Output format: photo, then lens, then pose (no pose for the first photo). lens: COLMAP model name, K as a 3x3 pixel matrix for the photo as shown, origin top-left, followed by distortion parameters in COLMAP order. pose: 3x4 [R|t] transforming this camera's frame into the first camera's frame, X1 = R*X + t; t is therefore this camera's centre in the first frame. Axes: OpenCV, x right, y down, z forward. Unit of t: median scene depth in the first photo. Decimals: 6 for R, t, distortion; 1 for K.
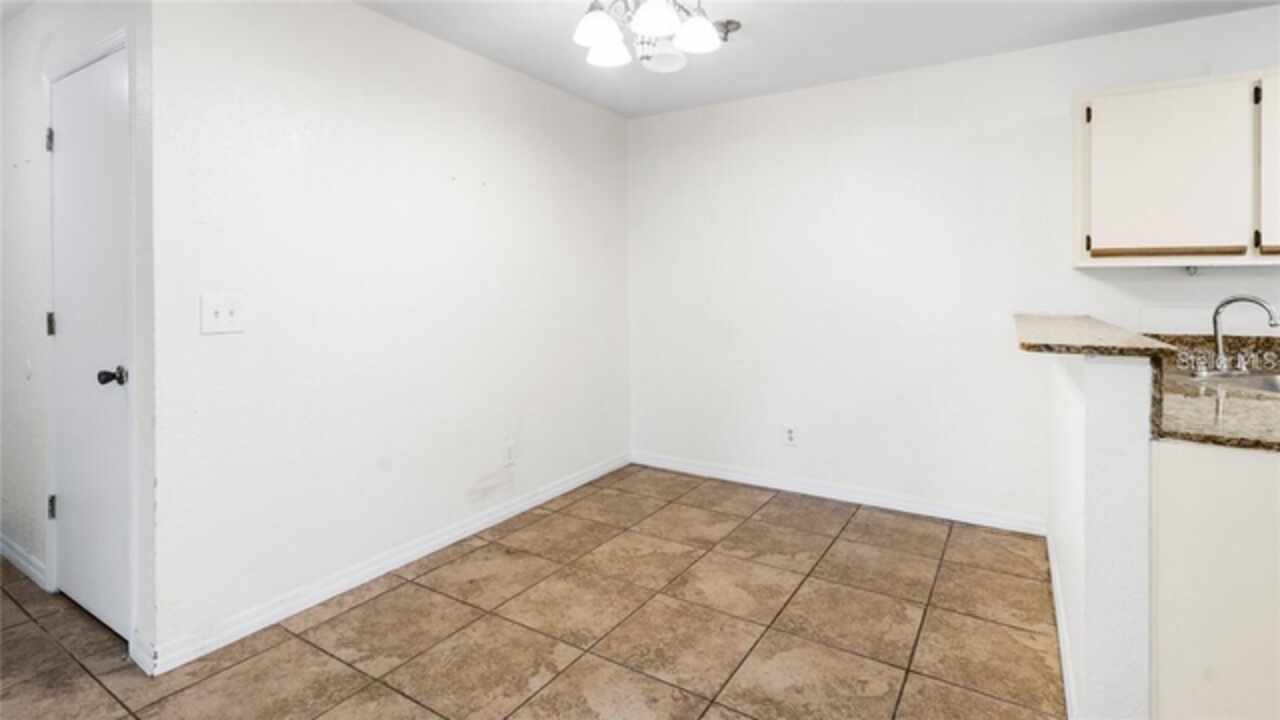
lens RADIAL K [[602.4, 0, 646.2], [0, 602.4, 286.5], [0, 0, 1]] dist [-0.001983, -0.000671]
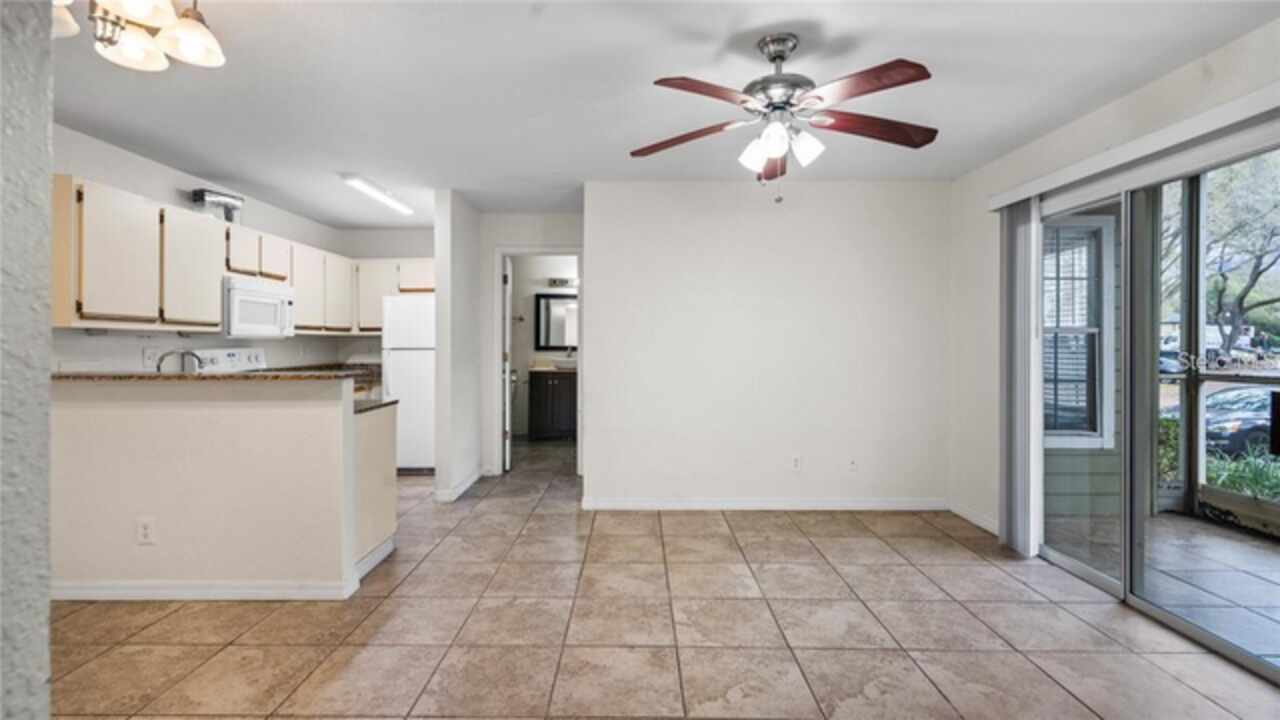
lens RADIAL K [[602.4, 0, 627.0], [0, 602.4, 343.1], [0, 0, 1]] dist [-0.001983, -0.000671]
pose [[-0.516176, -0.001118, 0.856482, -0.922759], [0.007995, 0.999949, 0.006123, -0.003092], [-0.856445, 0.010008, -0.516141, 0.783709]]
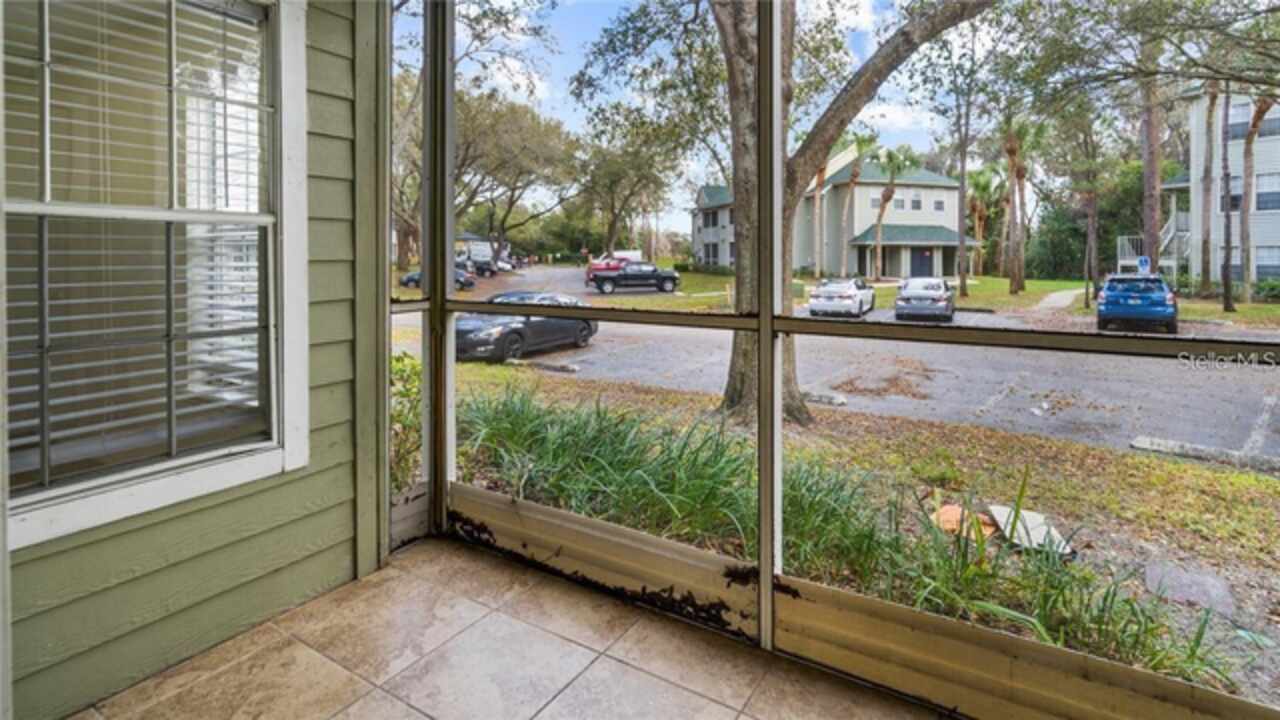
lens RADIAL K [[602.4, 0, 645.2], [0, 602.4, 260.0], [0, 0, 1]] dist [-0.001983, -0.000671]
pose [[-0.999999, -0.001162, 0.001176, -0.616272], [-0.001144, 0.999872, 0.015950, 0.022768], [-0.001194, 0.015949, -0.999872, -0.565669]]
